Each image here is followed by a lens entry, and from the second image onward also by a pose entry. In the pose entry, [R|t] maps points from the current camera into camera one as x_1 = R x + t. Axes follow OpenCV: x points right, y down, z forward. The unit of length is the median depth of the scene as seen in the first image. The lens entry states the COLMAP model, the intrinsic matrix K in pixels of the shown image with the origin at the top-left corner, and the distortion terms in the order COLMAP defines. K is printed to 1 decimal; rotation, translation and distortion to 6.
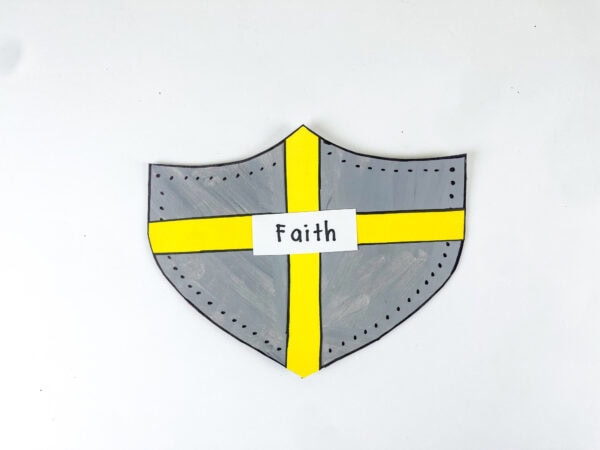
lens RADIAL K [[449.7, 0, 299.6], [0, 449.7, 229.5], [0, 0, 1]] dist [0.071060, -0.025034]
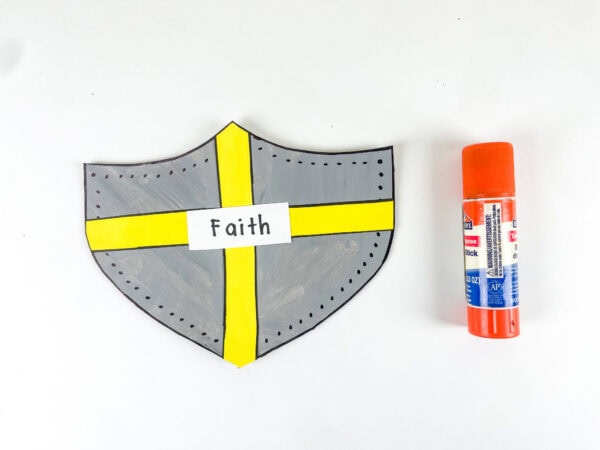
lens RADIAL K [[449.7, 0, 296.4], [0, 449.7, 228.1], [0, 0, 1]] dist [0.071060, -0.025034]
pose [[0.999606, -0.026352, -0.009632, 0.152198], [0.026449, 0.999599, 0.010091, 0.003152], [0.009362, -0.010342, 0.999903, -0.024983]]
